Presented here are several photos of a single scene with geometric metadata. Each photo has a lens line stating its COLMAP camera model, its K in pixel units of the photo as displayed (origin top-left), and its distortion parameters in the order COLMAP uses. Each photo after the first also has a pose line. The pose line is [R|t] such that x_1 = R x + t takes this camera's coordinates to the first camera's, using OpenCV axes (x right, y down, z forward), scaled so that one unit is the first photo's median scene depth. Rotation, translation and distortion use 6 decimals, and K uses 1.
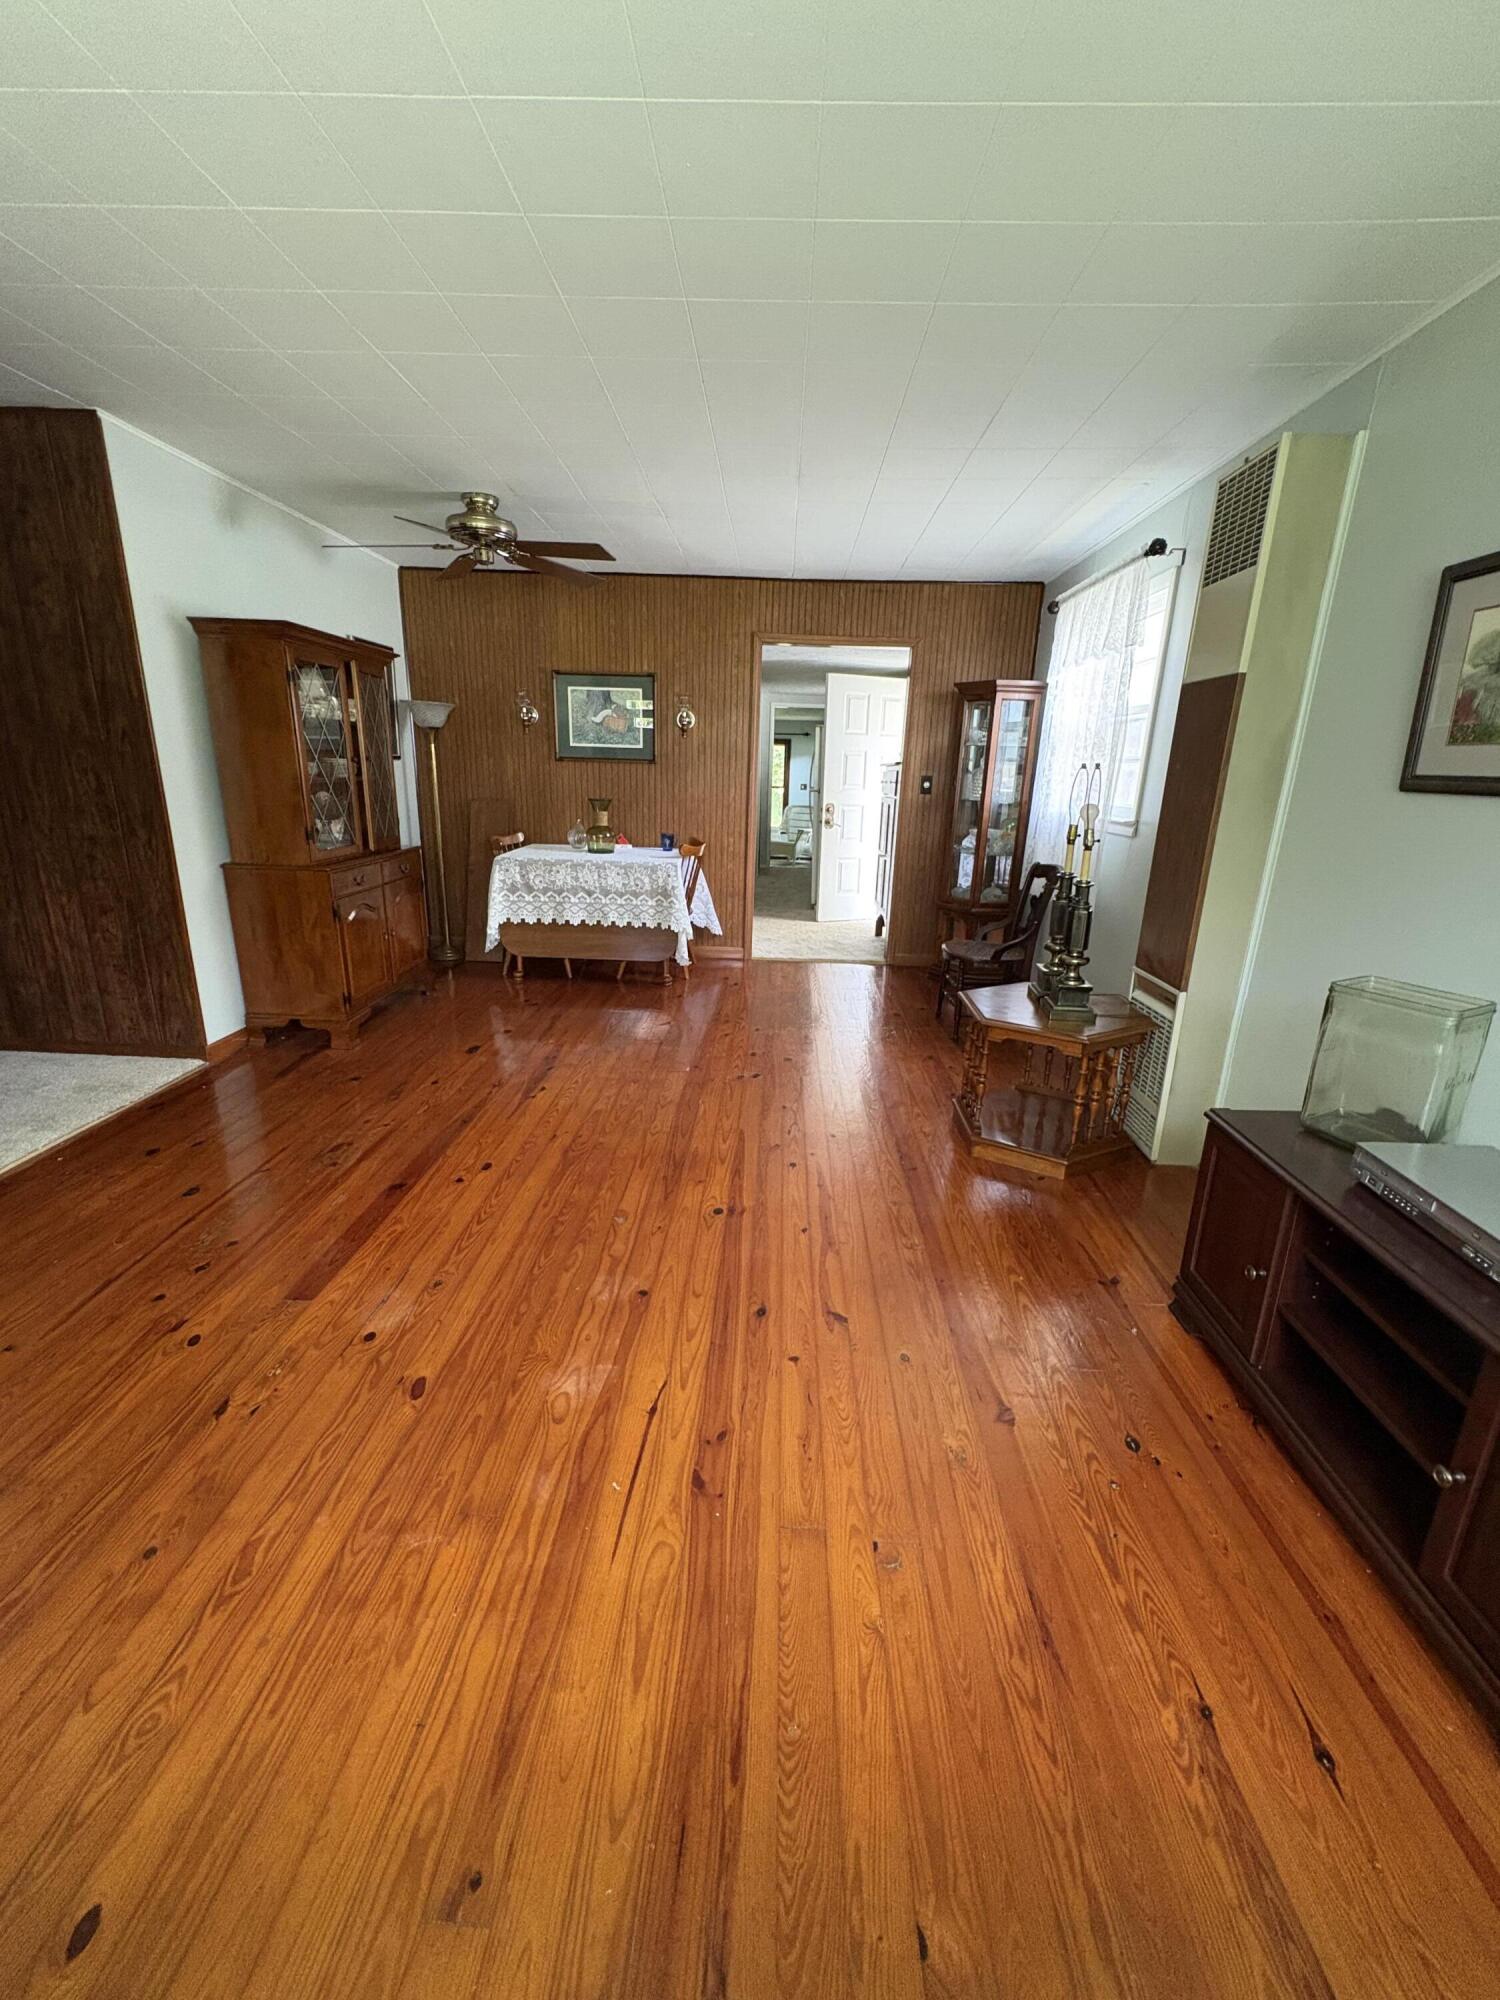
lens RADIAL K [[795.6, 0, 752.9], [0, 795.6, 1000.9], [0, 0, 1]] dist [-0.001741, 0.000018]
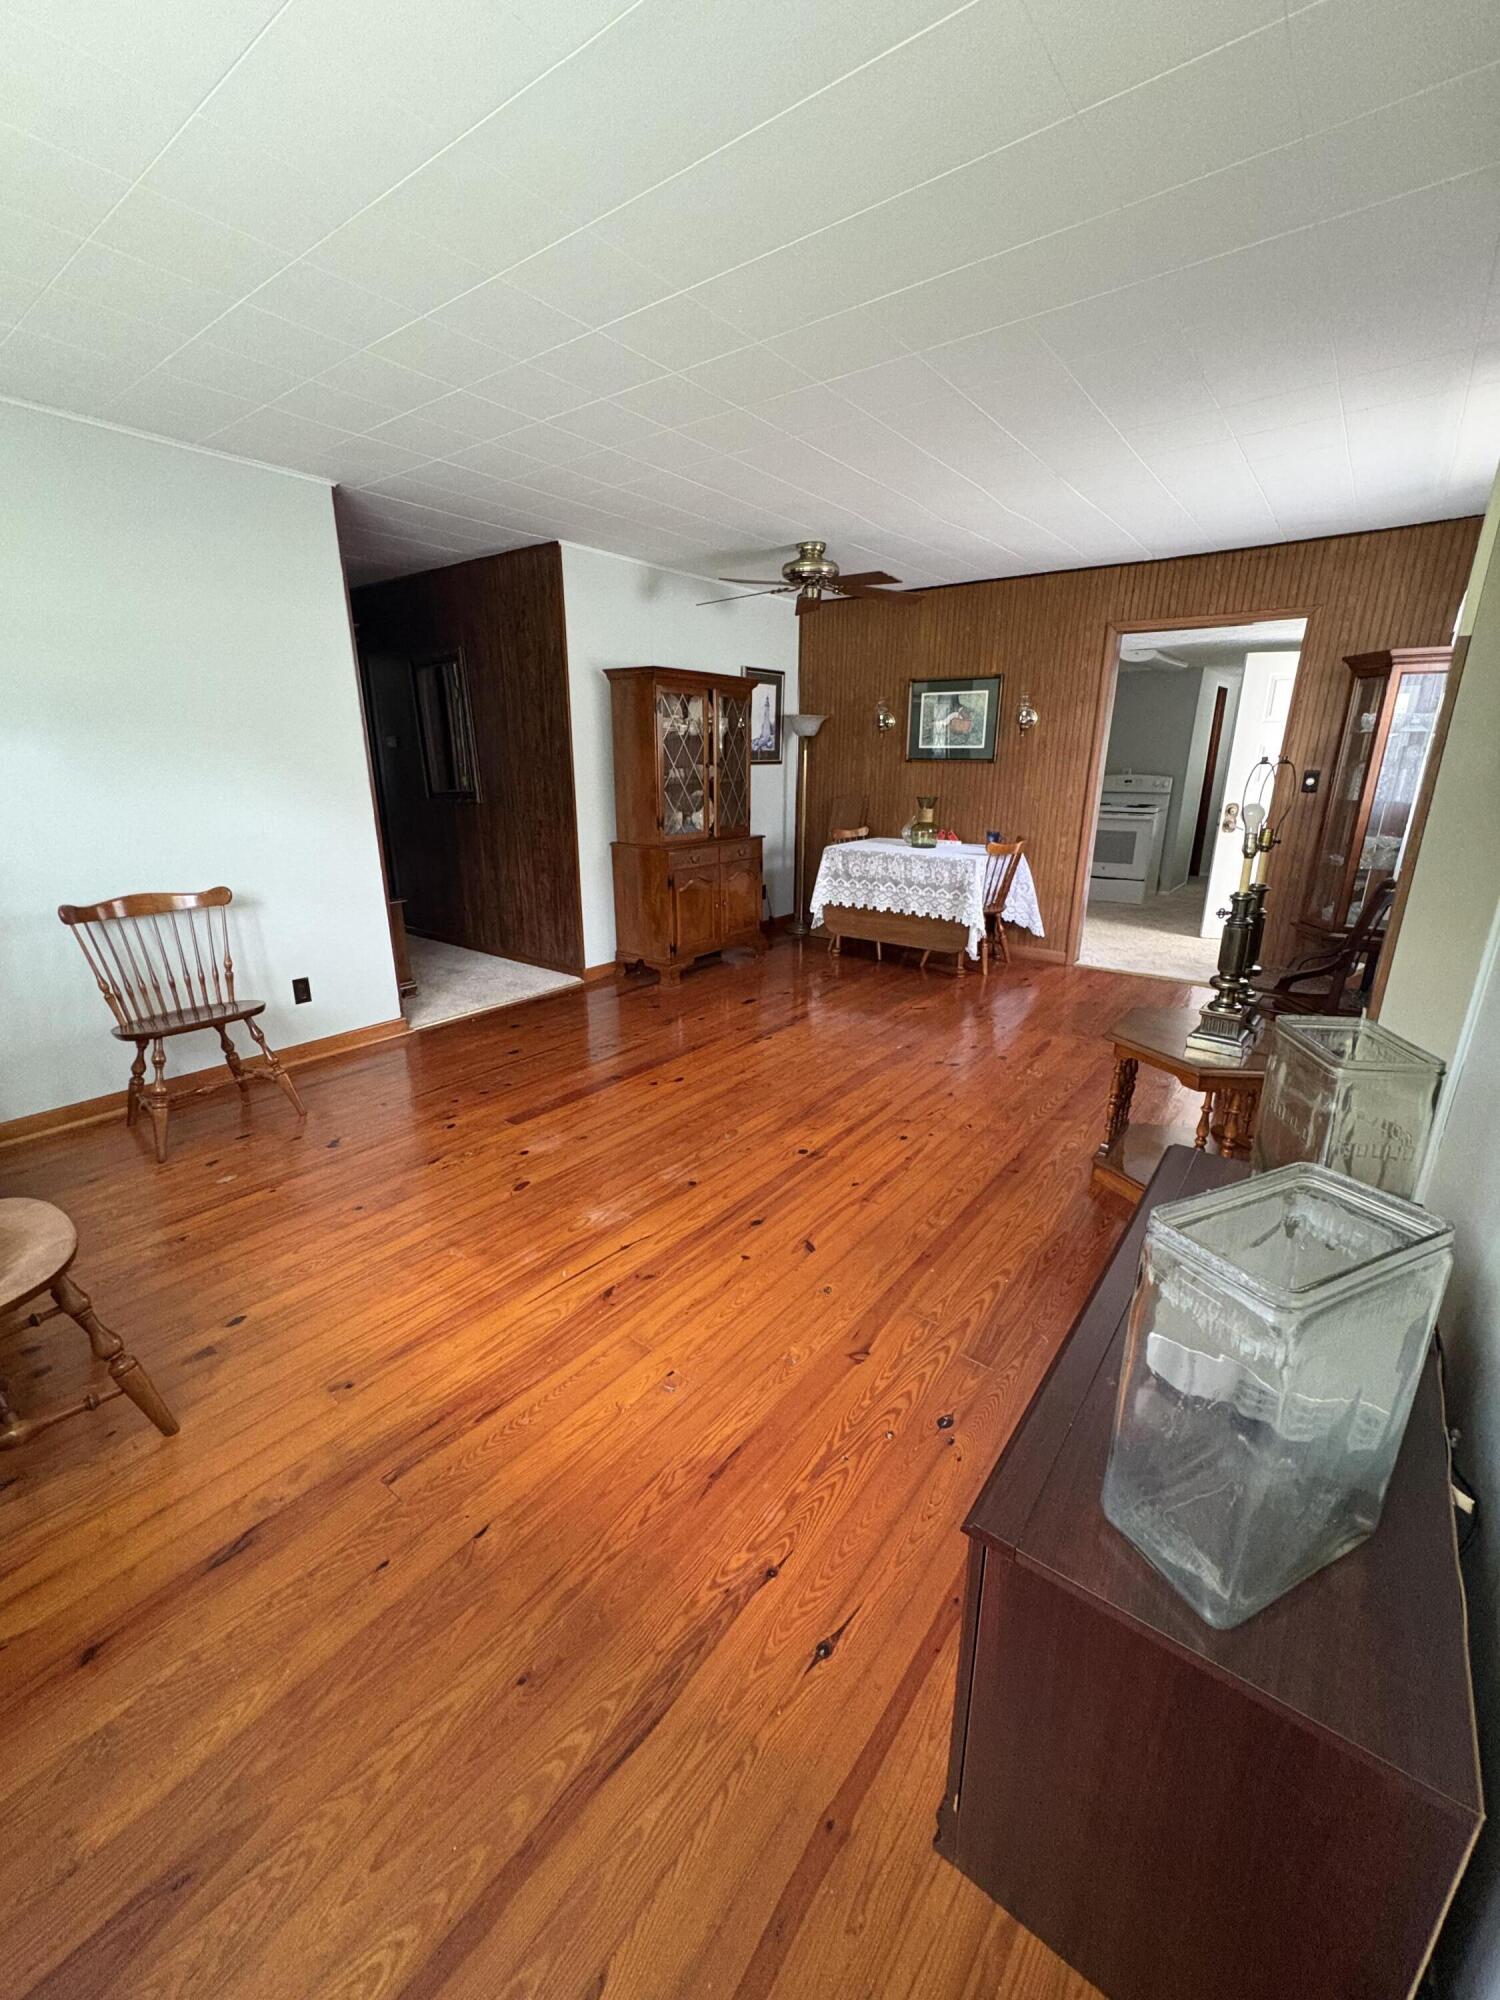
lens RADIAL K [[795.6, 0, 747.5], [0, 795.6, 998.2], [0, 0, 1]] dist [-0.001741, 0.000018]
pose [[0.812803, 0.145457, -0.564086, 0.369503], [-0.146118, 0.988275, 0.044296, 0.002424], [0.563916, 0.046419, 0.824527, -0.010711]]
